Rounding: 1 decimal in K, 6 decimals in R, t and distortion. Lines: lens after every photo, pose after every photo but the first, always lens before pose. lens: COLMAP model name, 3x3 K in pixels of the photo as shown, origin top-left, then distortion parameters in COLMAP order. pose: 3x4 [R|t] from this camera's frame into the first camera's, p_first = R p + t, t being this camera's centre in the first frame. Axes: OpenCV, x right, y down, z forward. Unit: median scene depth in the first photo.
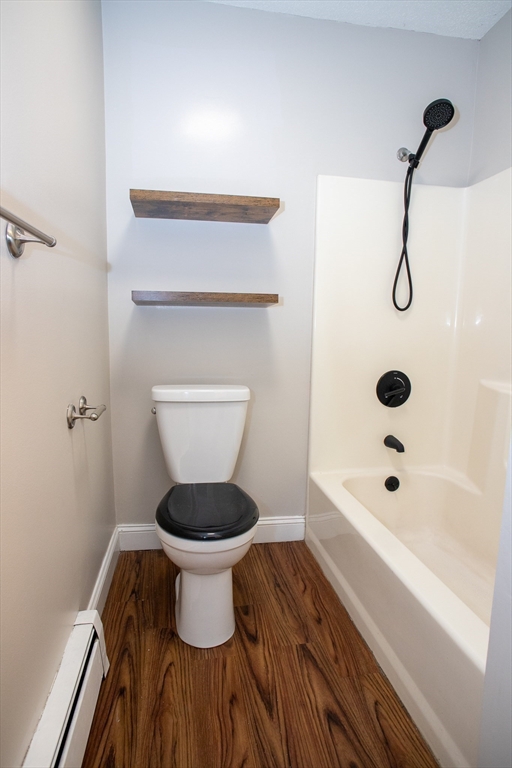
lens RADIAL K [[439.6, 0, 256.7], [0, 439.6, 388.1], [0, 0, 1]] dist [-0.075716, 0.053343]
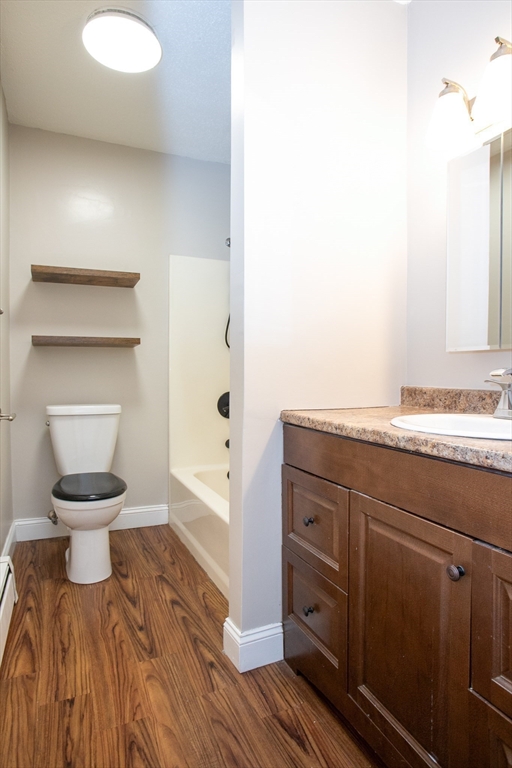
lens RADIAL K [[439.6, 0, 256.7], [0, 439.6, 388.1], [0, 0, 1]] dist [-0.075716, 0.053343]
pose [[0.967251, -0.018435, 0.253150, 0.058575], [0.041792, 0.995314, -0.087199, 0.097670], [-0.250356, 0.094923, 0.963489, -0.509299]]
